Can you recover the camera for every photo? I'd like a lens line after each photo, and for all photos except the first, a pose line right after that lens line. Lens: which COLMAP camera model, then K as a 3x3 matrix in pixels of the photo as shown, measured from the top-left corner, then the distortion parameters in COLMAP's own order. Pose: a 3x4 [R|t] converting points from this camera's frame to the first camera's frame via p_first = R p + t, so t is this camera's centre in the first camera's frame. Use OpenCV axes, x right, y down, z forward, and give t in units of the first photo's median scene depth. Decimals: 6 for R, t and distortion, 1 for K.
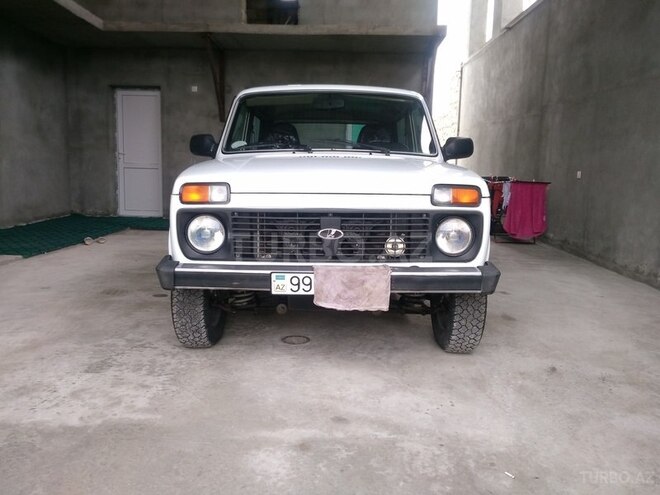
lens RADIAL K [[559.0, 0, 330.0], [0, 559.0, 247.5], [0, 0, 1]] dist [0.000549, -0.007840]
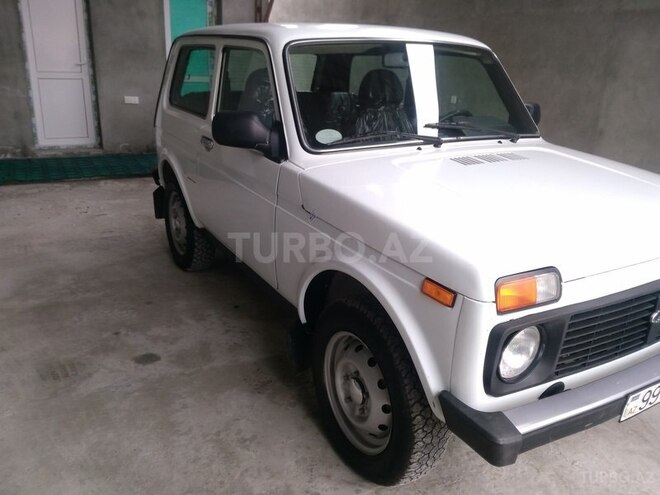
lens RADIAL K [[559.0, 0, 330.0], [0, 559.0, 247.5], [0, 0, 1]] dist [0.000549, -0.007840]
pose [[0.863591, -0.155156, 0.479726, -0.584801], [0.051516, 0.973647, 0.222165, -0.243141], [-0.501554, -0.167146, 0.848826, 0.527528]]
